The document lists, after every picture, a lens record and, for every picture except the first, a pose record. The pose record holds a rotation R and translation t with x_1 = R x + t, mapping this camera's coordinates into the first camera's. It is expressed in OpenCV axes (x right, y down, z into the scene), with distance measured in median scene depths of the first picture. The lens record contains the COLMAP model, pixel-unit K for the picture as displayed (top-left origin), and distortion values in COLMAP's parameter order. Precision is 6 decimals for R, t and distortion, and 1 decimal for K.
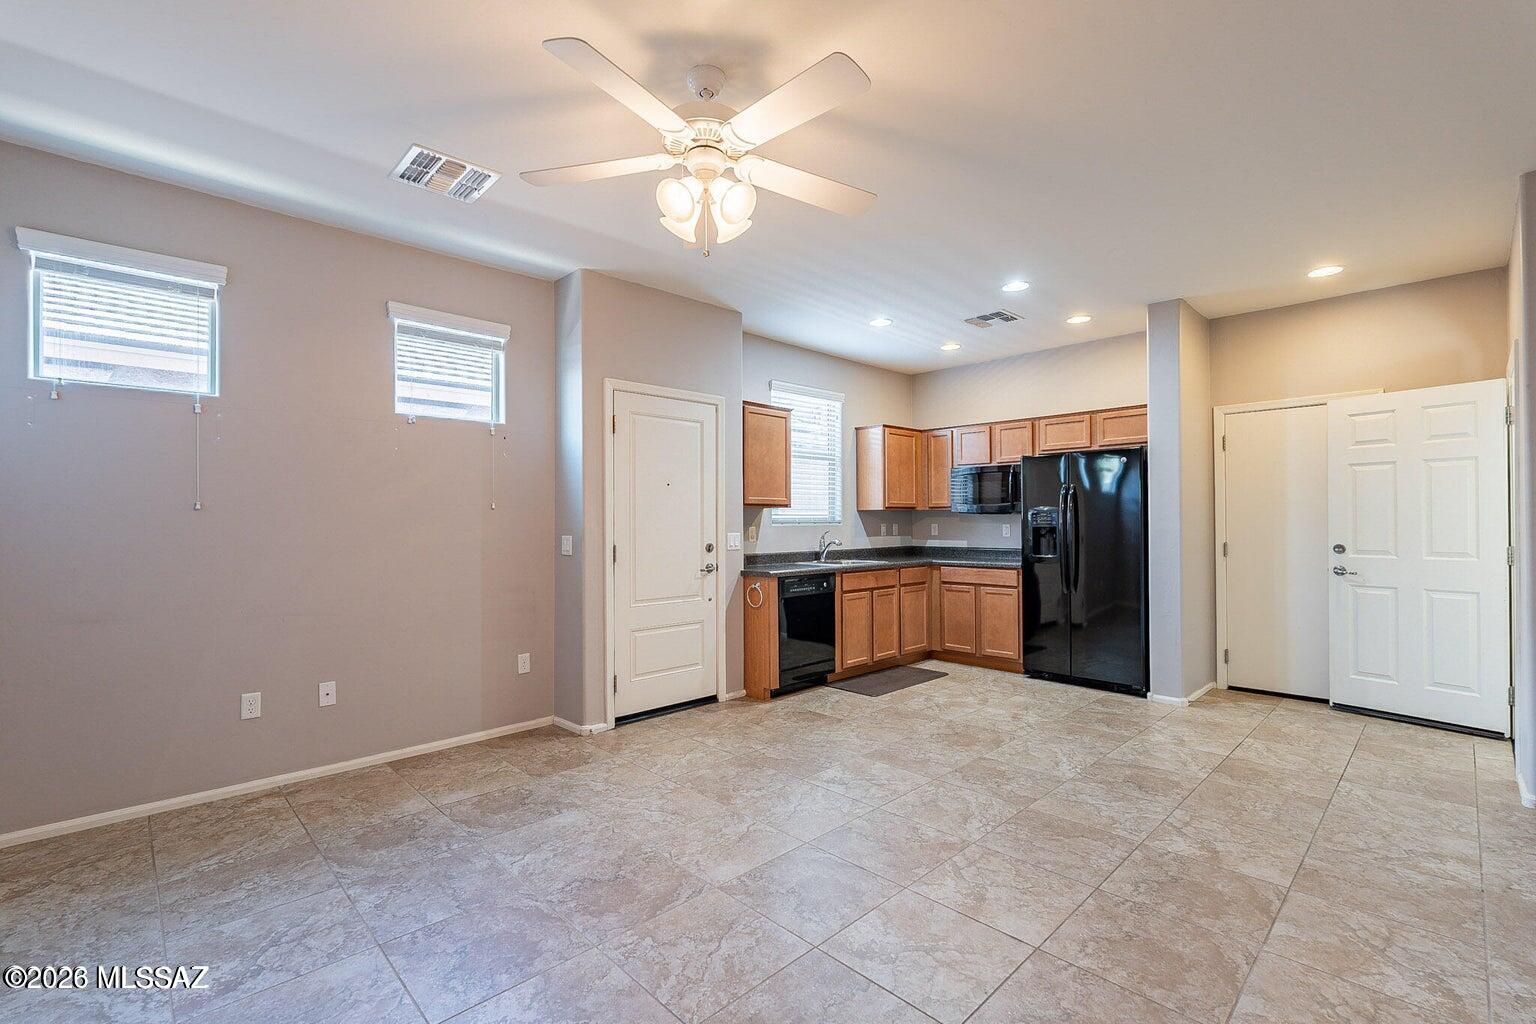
lens RADIAL K [[683.5, 0, 768.0], [0, 683.5, 512.0], [0, 0, 1]] dist [0.000099, -0.000136]
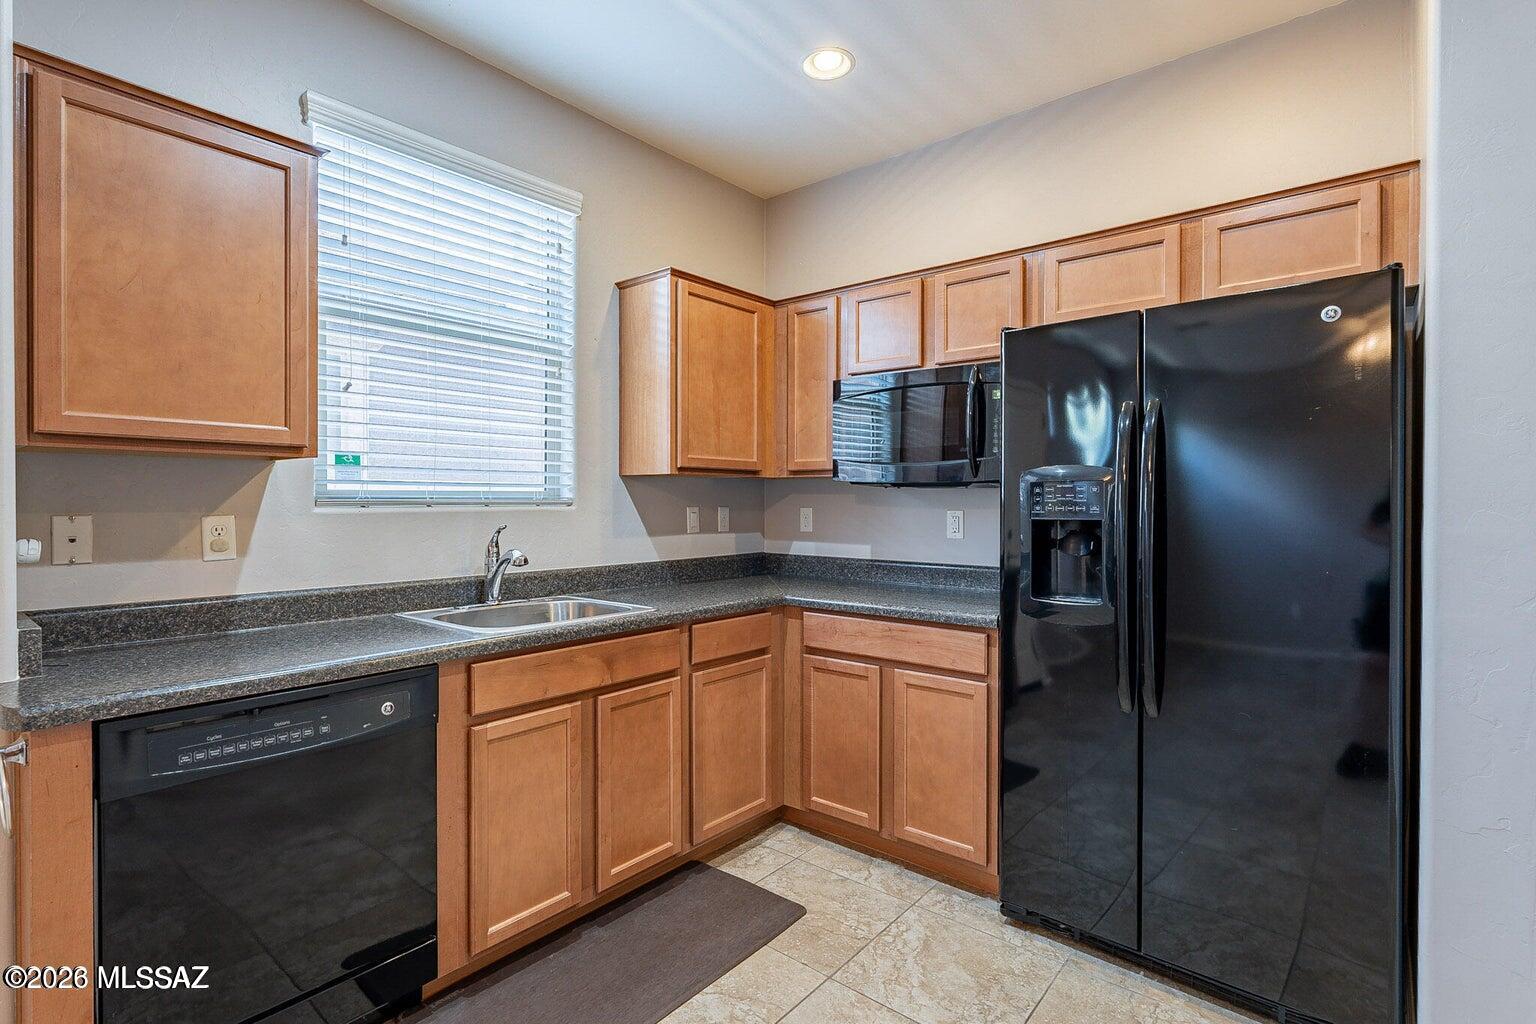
lens RADIAL K [[755.5, 0, 768.0], [0, 755.5, 512.0], [0, 0, 1]] dist [-0.000142, -0.000051]
pose [[0.993287, 0.005769, 0.115531, 0.177955], [-0.008962, 0.999592, 0.027138, 0.007020], [-0.115327, -0.027991, 0.992933, 0.546558]]
